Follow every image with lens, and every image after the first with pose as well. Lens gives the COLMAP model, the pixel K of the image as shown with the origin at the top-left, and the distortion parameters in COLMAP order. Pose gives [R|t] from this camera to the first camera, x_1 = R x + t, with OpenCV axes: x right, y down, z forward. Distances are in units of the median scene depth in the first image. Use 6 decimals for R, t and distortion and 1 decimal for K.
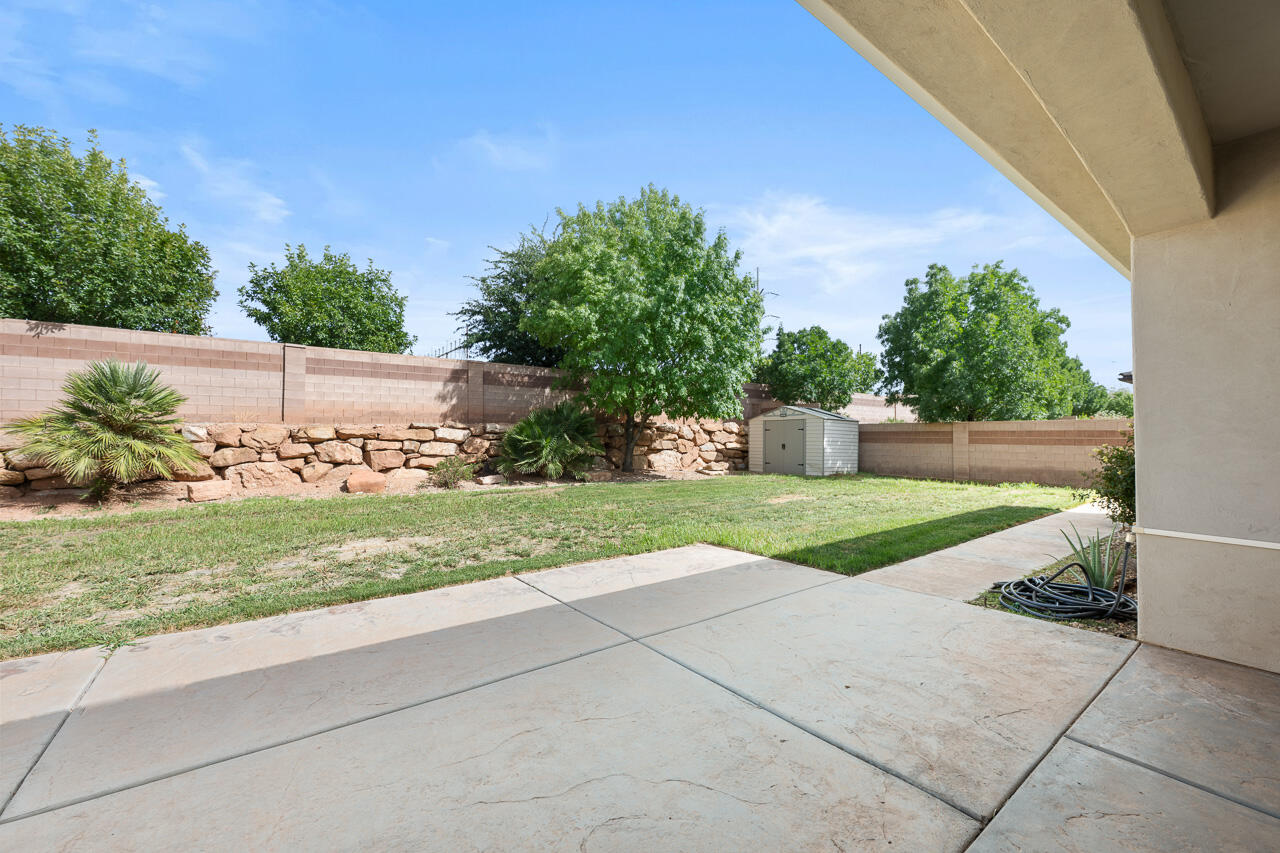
lens RADIAL K [[506.1, 0, 636.3], [0, 506.1, 427.2], [0, 0, 1]] dist [-0.001323, -0.000172]
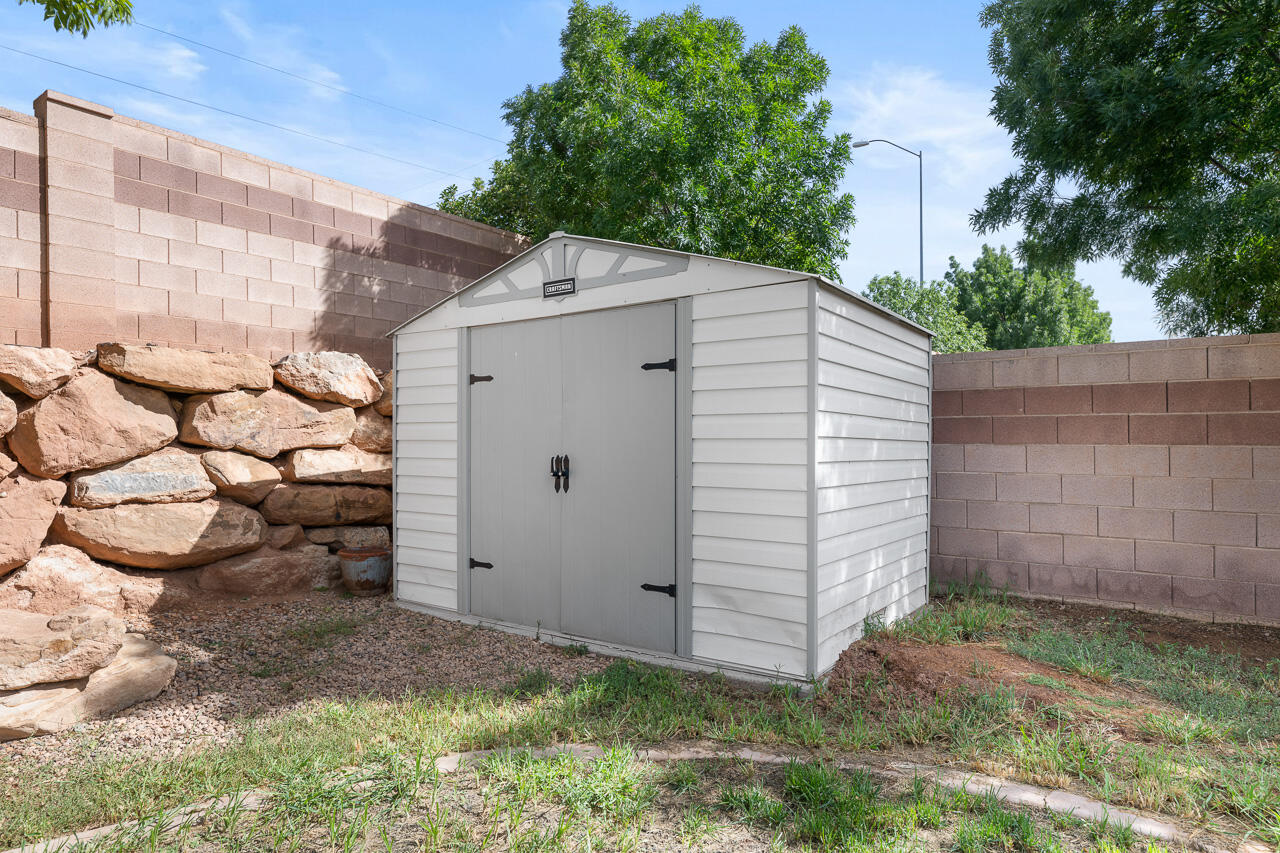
lens RADIAL K [[763.8, 0, 639.3], [0, 763.8, 421.9], [0, 0, 1]] dist [-0.002214, 0.000084]
pose [[0.953990, -0.008224, 0.299725, 0.221026], [0.005103, 0.999924, 0.011194, 0.017098], [-0.299795, -0.009150, 0.953960, 0.689153]]
